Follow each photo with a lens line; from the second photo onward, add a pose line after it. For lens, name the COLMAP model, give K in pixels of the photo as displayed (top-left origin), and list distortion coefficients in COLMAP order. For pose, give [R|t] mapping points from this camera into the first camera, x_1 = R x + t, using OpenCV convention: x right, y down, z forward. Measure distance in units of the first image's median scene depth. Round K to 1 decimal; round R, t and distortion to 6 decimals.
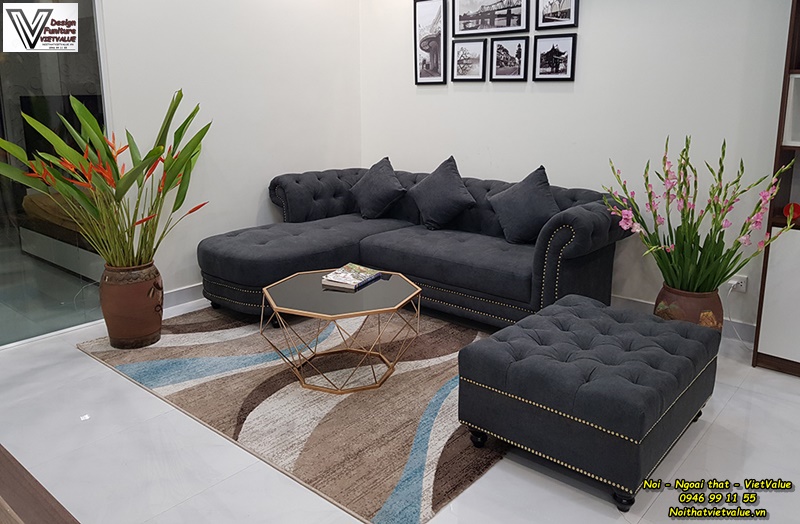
lens RADIAL K [[633.2, 0, 399.1], [0, 633.2, 205.2], [0, 0, 1]] dist [-0.004127, -0.011875]
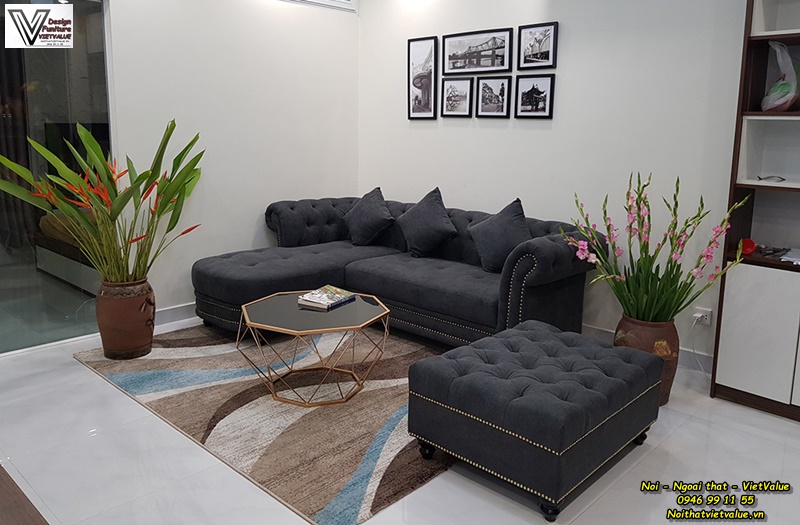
lens RADIAL K [[633.2, 0, 399.1], [0, 633.2, 205.7], [0, 0, 1]] dist [-0.004127, -0.011875]
pose [[0.998885, 0.024291, -0.040471, 0.083332], [-0.026309, 0.998398, -0.050091, 0.008809], [0.039189, 0.051100, 0.997924, -0.062947]]
